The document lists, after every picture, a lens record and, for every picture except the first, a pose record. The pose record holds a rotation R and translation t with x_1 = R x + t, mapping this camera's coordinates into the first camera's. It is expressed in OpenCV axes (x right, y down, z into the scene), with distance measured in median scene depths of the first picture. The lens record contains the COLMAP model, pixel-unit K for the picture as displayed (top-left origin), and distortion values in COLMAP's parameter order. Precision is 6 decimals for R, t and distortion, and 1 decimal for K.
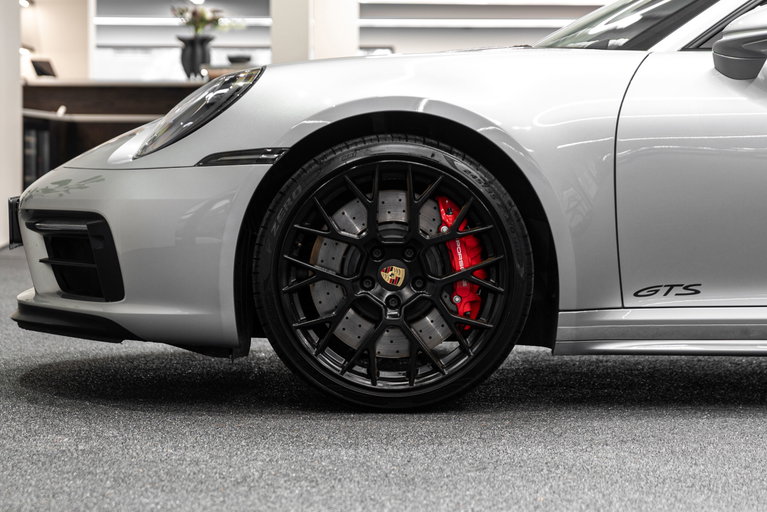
lens RADIAL K [[1617.9, 0, 383.5], [0, 1617.9, 256.0], [0, 0, 1]] dist [-0.040751, -0.194346]
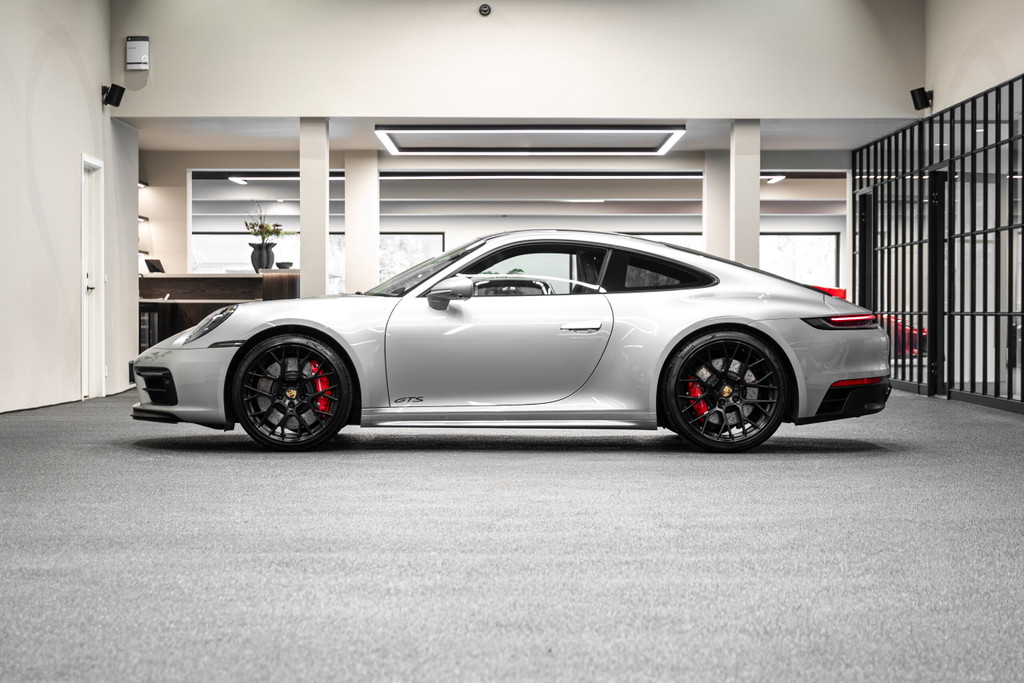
lens RADIAL K [[1619.1, 0, 512.0], [0, 1619.1, 341.5], [0, 0, 1]] dist [-0.057633, -0.055005]
pose [[0.999975, -0.005566, 0.004401, 0.293594], [0.005750, 0.999066, -0.042830, 0.035838], [-0.004159, 0.042854, 0.999073, -1.257872]]
